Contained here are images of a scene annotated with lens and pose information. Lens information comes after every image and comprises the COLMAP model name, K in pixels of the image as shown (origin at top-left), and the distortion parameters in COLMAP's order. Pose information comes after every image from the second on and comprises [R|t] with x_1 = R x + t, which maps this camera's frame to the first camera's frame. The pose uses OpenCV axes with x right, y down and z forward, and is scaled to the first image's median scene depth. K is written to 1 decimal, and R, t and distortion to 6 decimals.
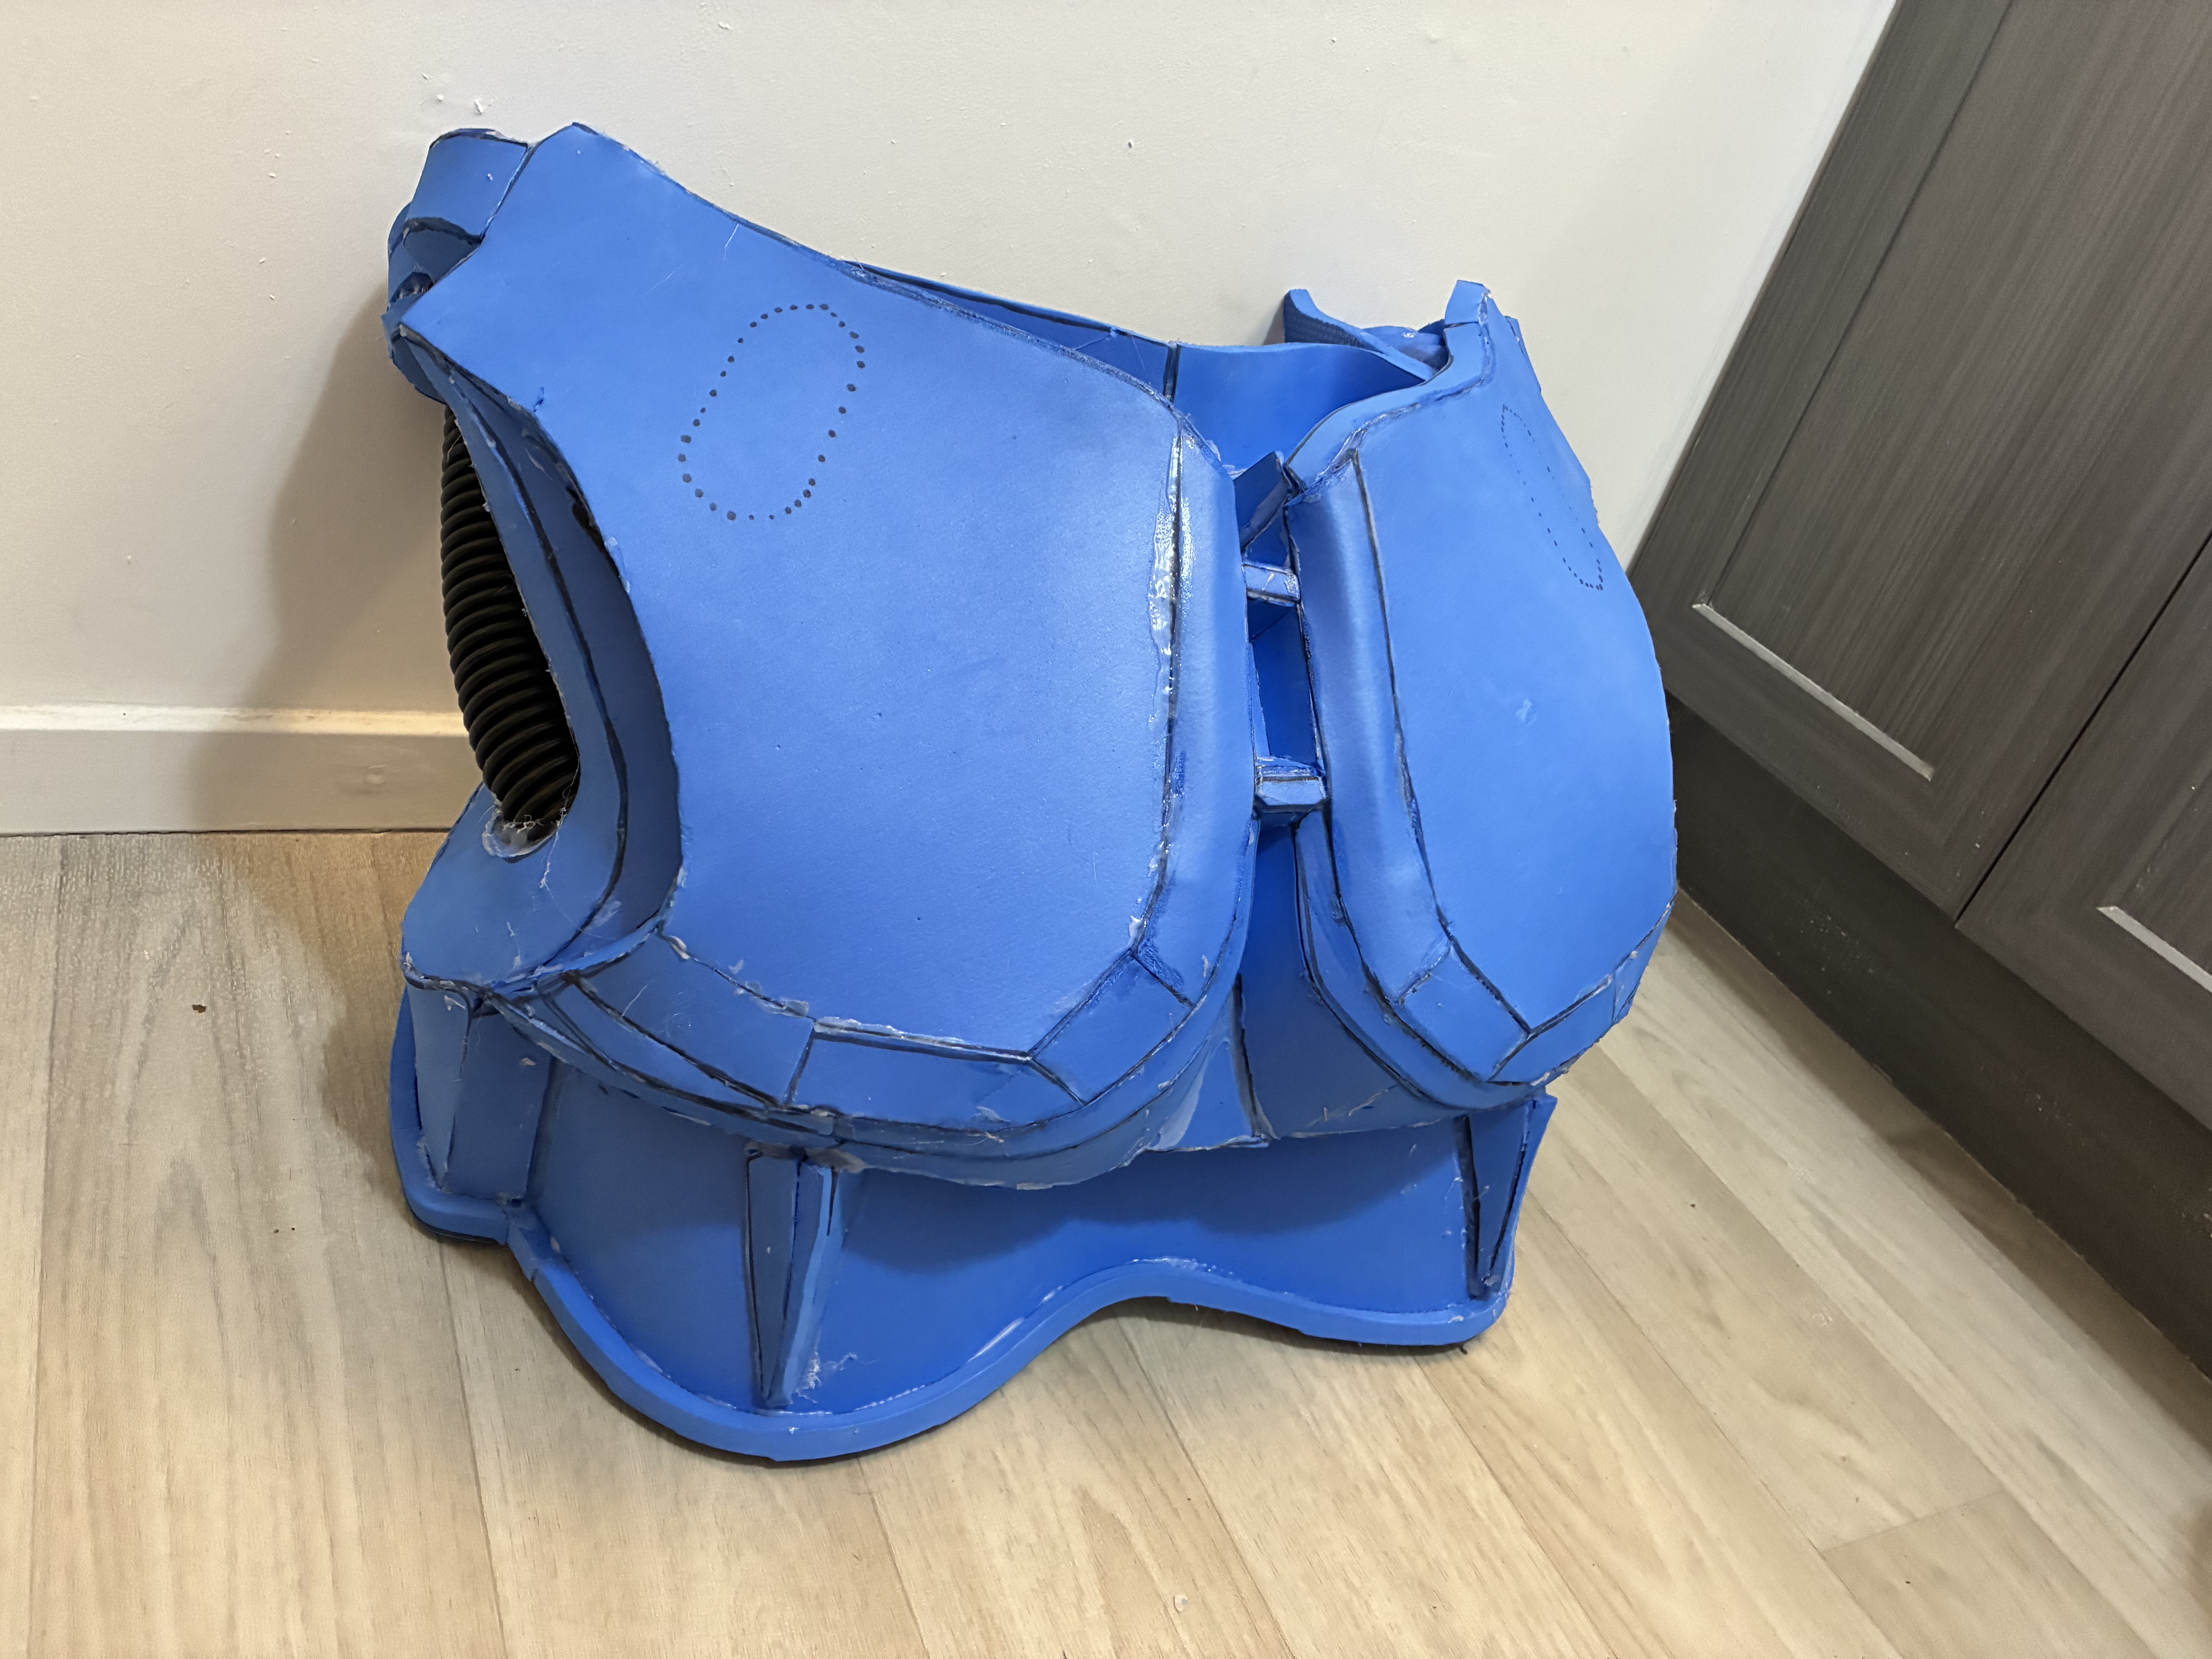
lens RADIAL K [[1663.1, 0, 1106.1], [0, 1663.1, 821.2], [0, 0, 1]] dist [-0.000403, -0.005977]
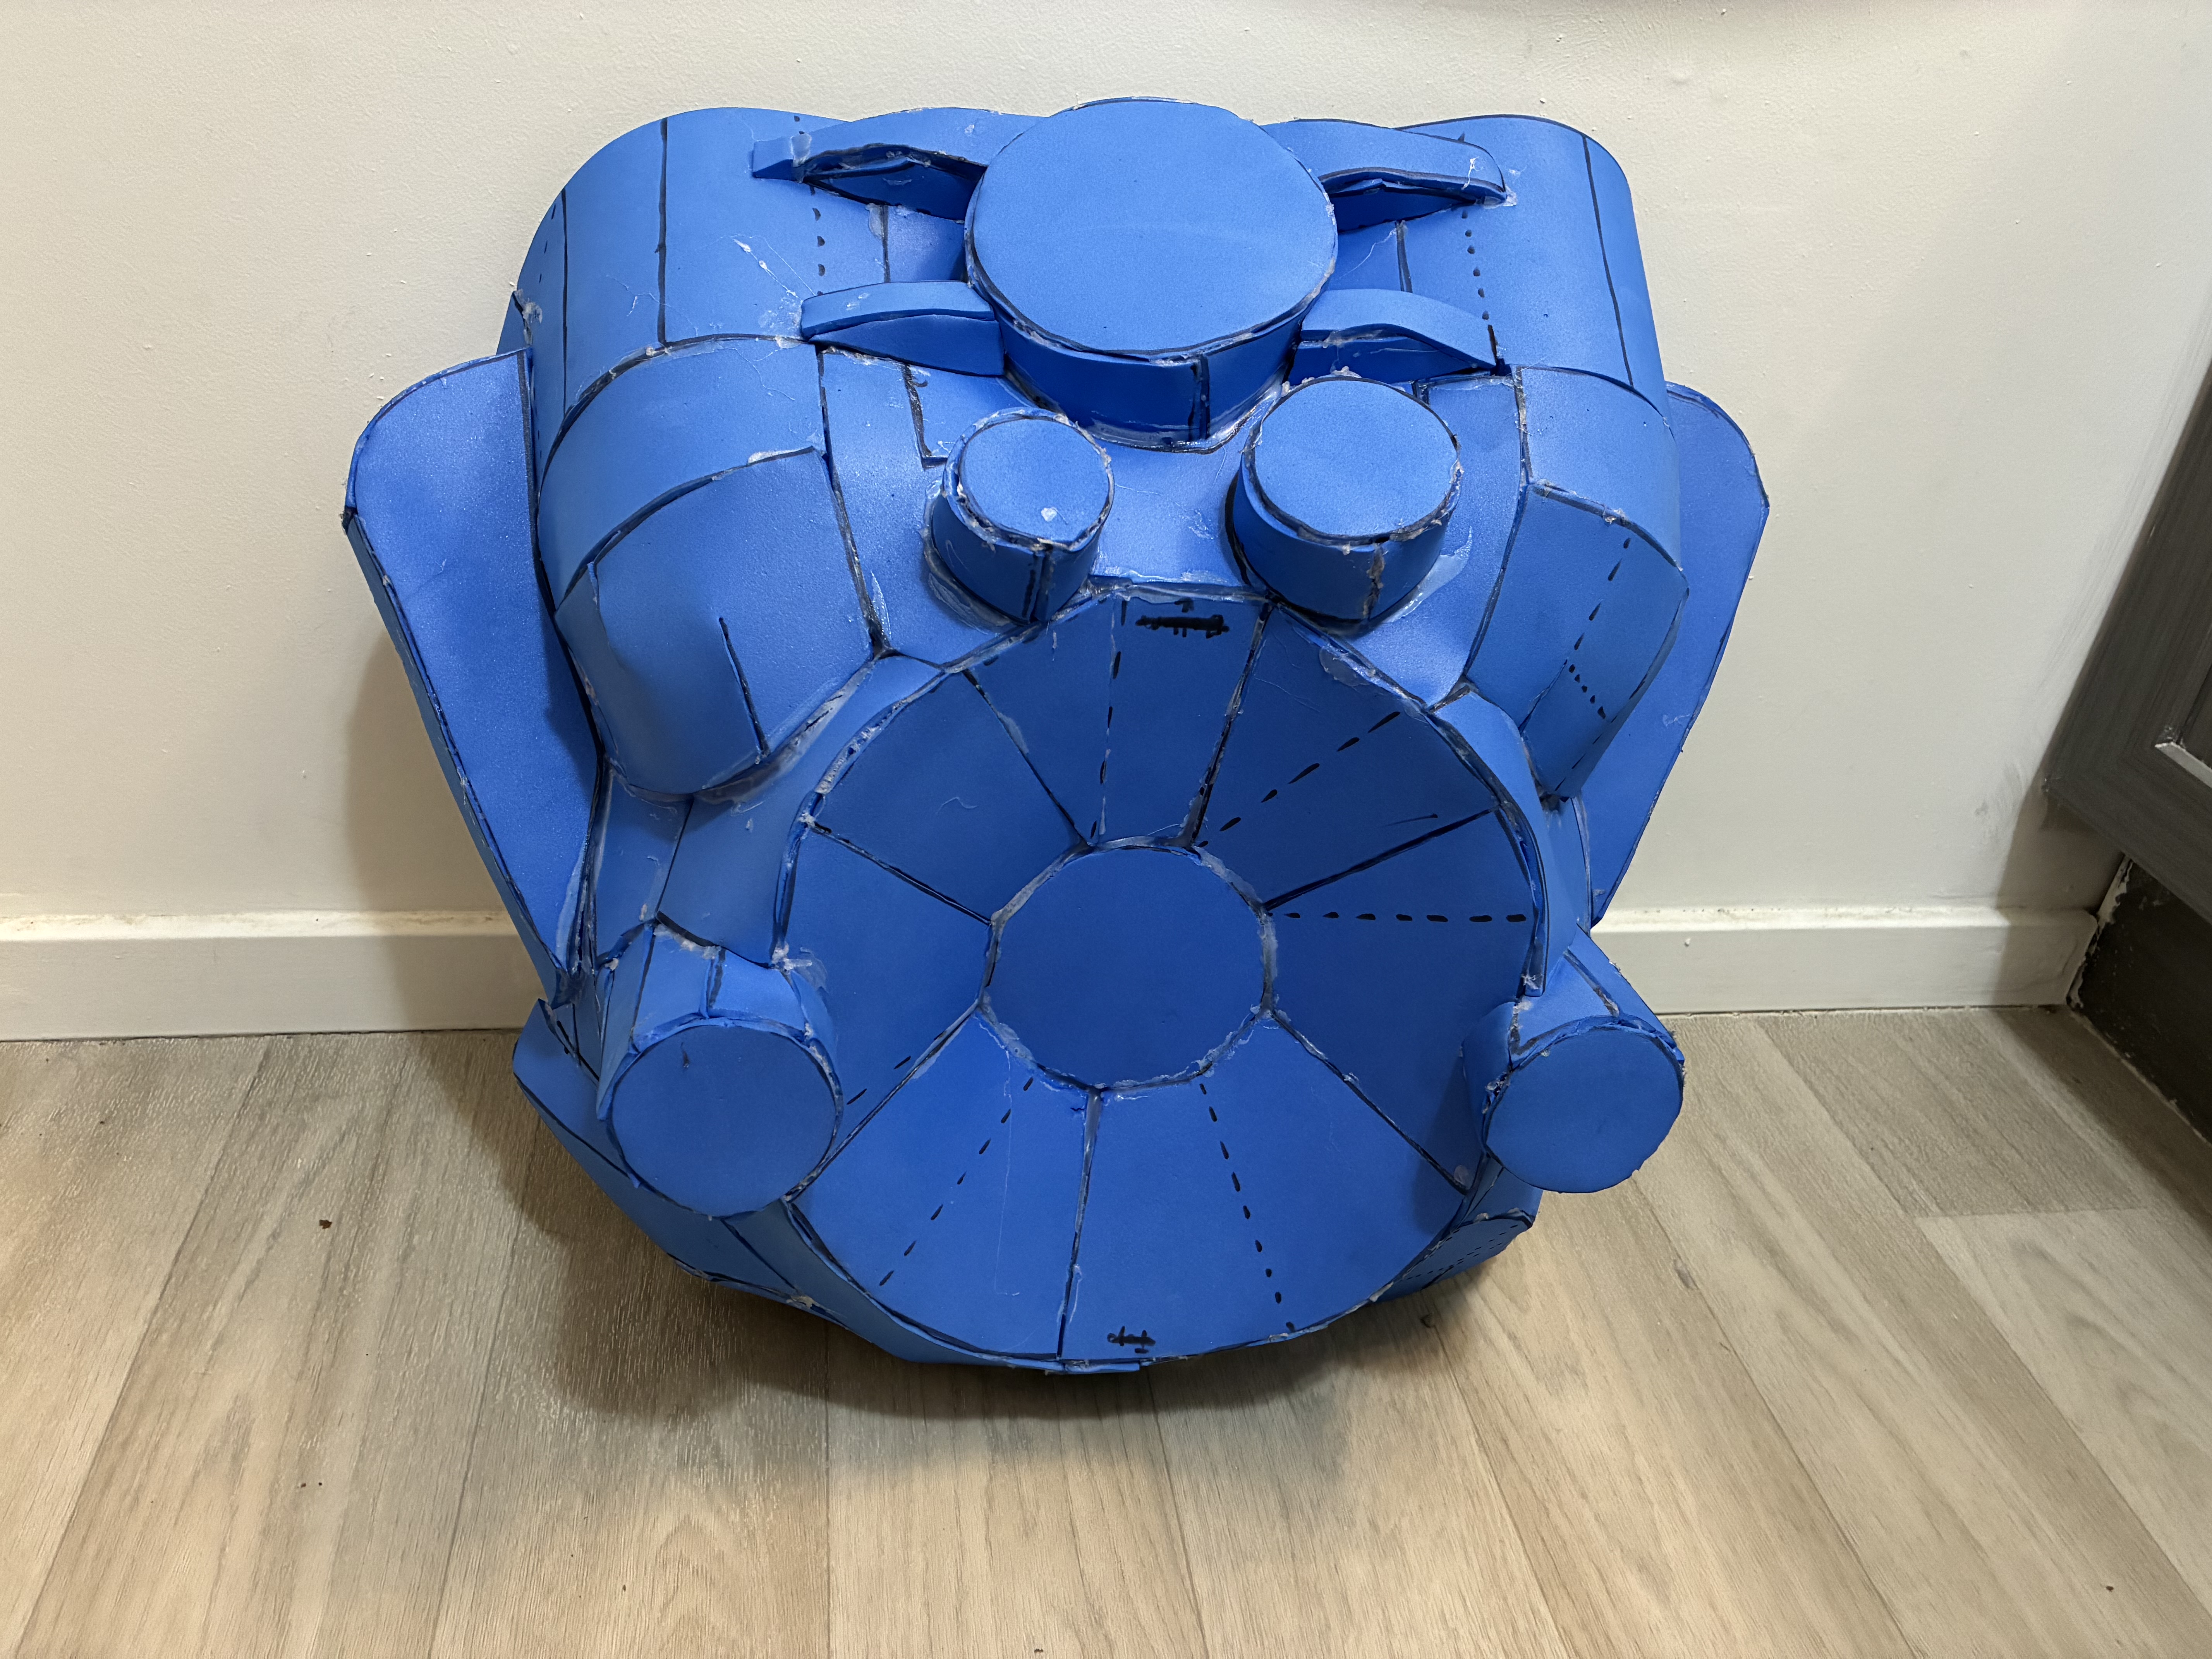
lens RADIAL K [[1663.1, 0, 1104.3], [0, 1663.1, 822.2], [0, 0, 1]] dist [-0.000403, -0.005977]
pose [[0.946374, -0.017837, -0.322580, 0.217216], [-0.005231, 0.997498, -0.070503, -0.058648], [0.323030, 0.068409, 0.943913, 0.196221]]
